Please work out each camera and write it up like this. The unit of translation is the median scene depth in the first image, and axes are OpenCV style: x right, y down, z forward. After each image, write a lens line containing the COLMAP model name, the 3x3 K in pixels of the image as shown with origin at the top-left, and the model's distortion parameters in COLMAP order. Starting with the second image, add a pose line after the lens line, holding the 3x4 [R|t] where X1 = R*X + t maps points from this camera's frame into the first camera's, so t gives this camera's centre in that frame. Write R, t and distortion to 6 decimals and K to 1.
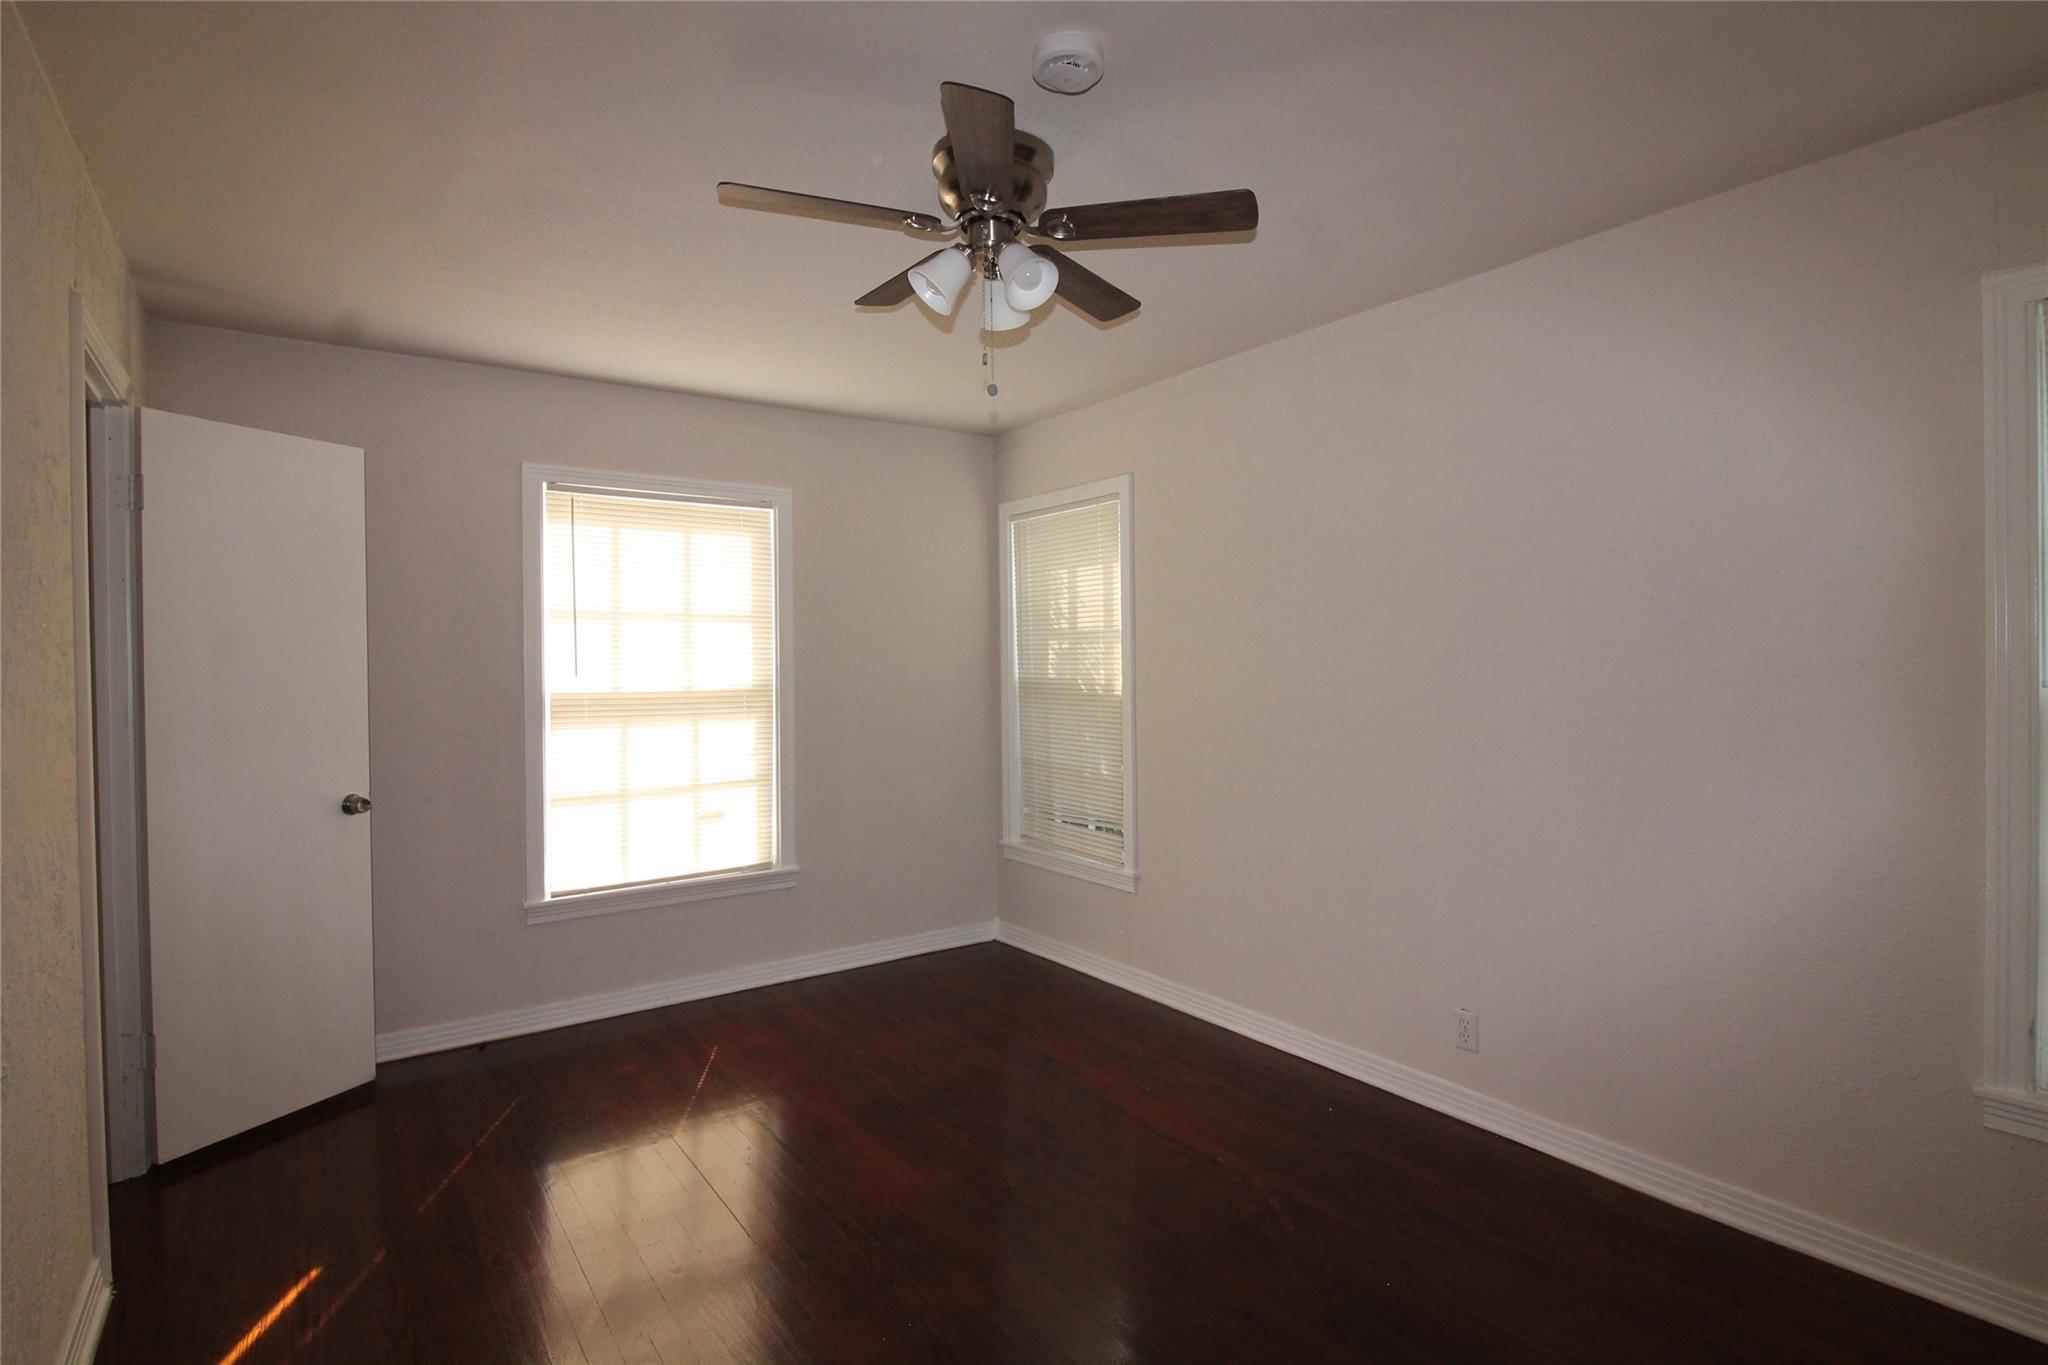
lens RADIAL K [[1014.6, 0, 1030.8], [0, 1014.6, 659.0], [0, 0, 1]] dist [0.003059, 0.000251]
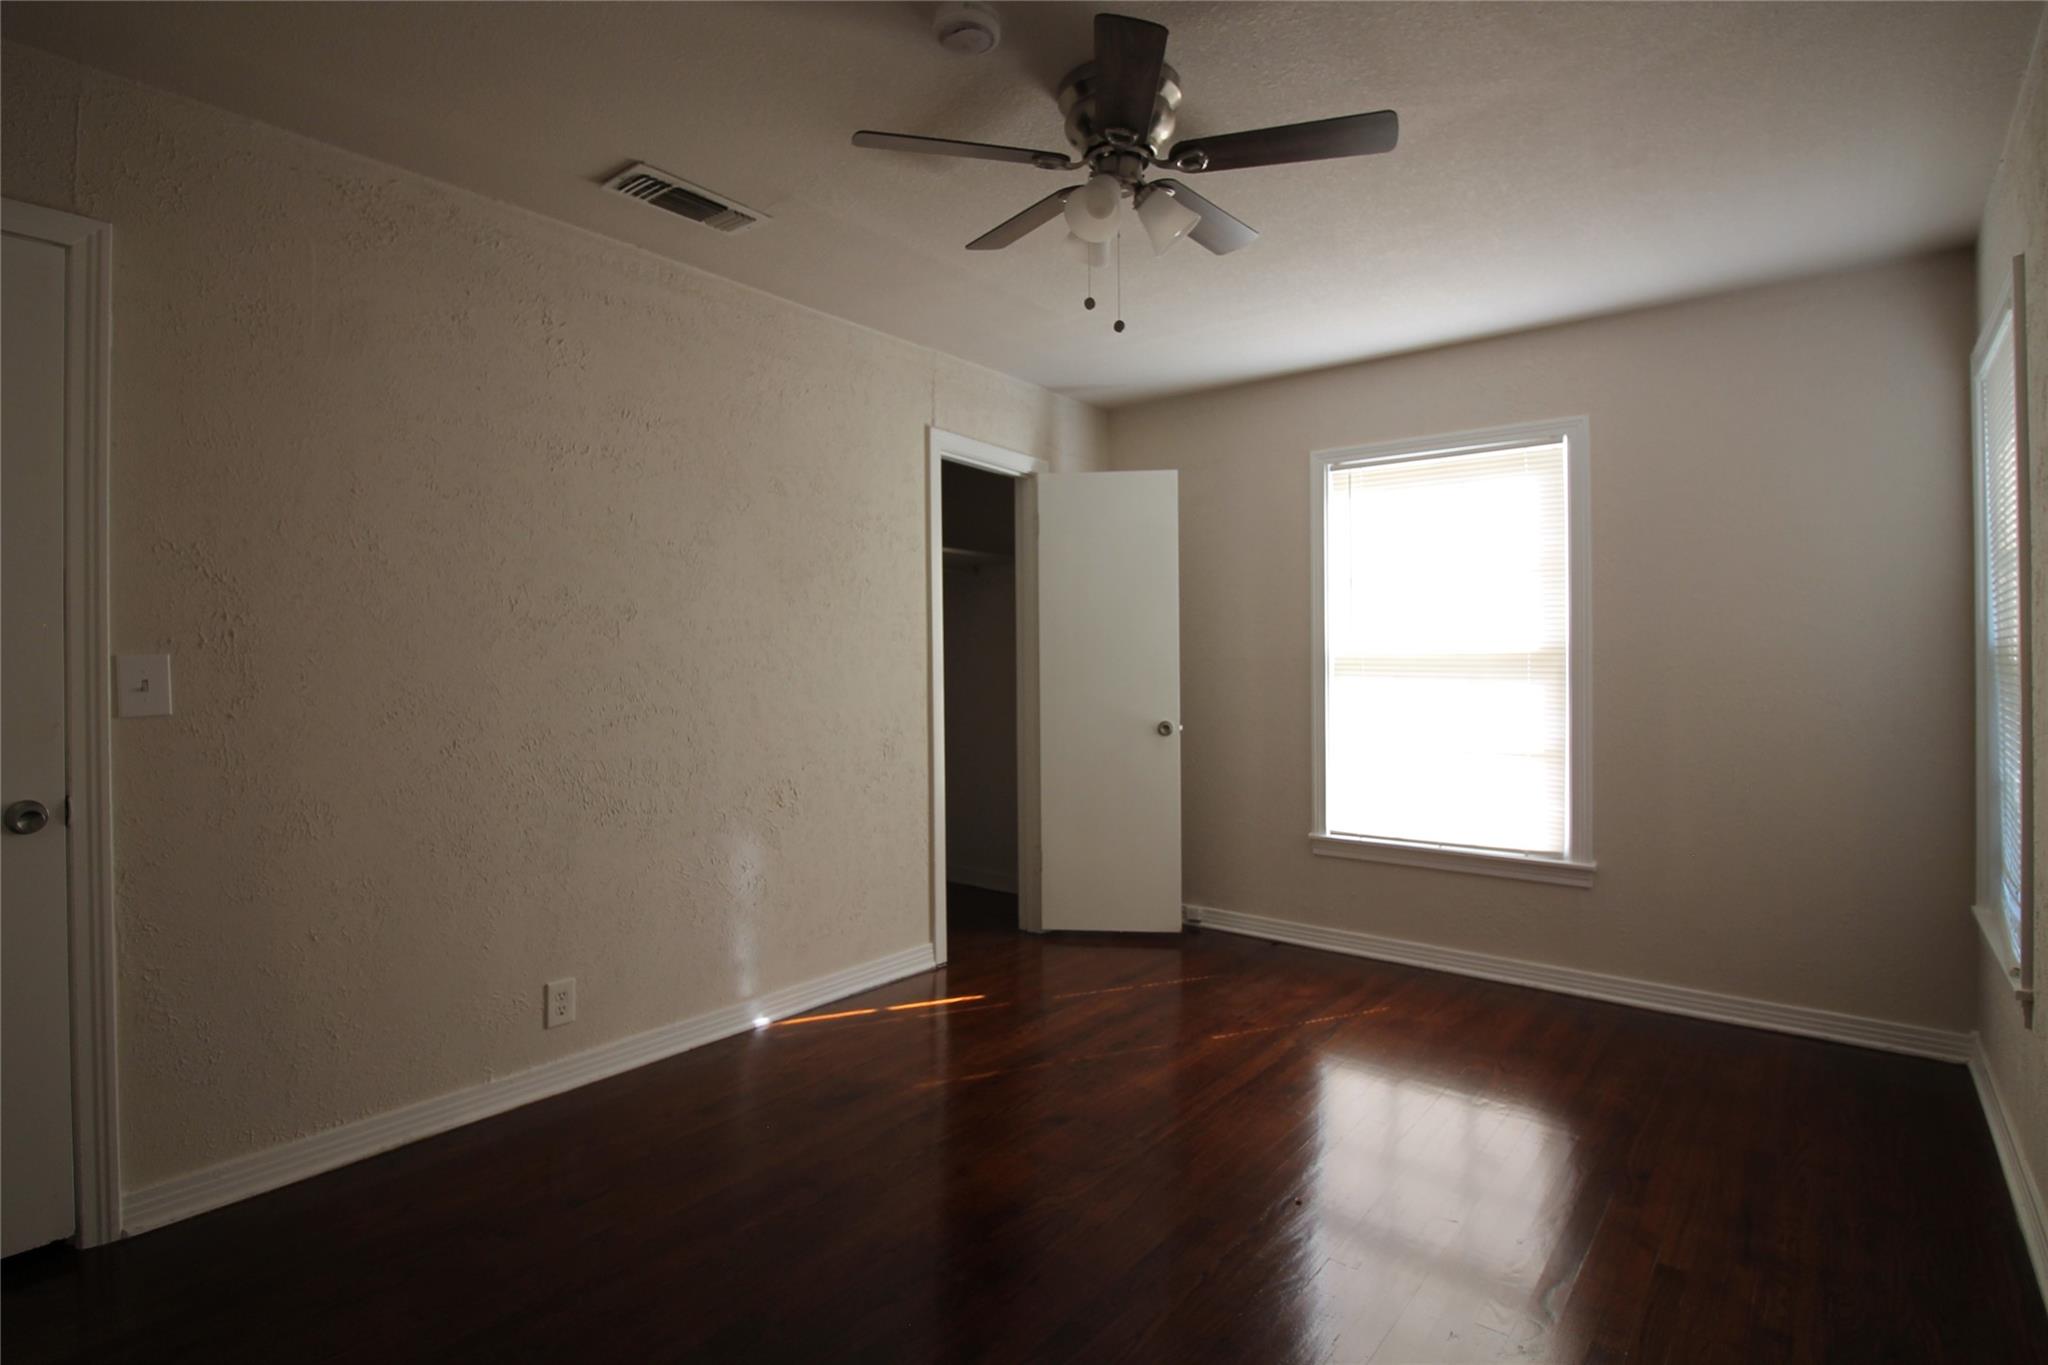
lens RADIAL K [[1014.6, 0, 1030.8], [0, 1014.6, 659.0], [0, 0, 1]] dist [0.003059, 0.000251]
pose [[0.272132, 0.008881, -0.962219, 0.512136], [0.005029, 0.999931, 0.010651, 0.026843], [0.962247, -0.007737, 0.272068, 0.373096]]
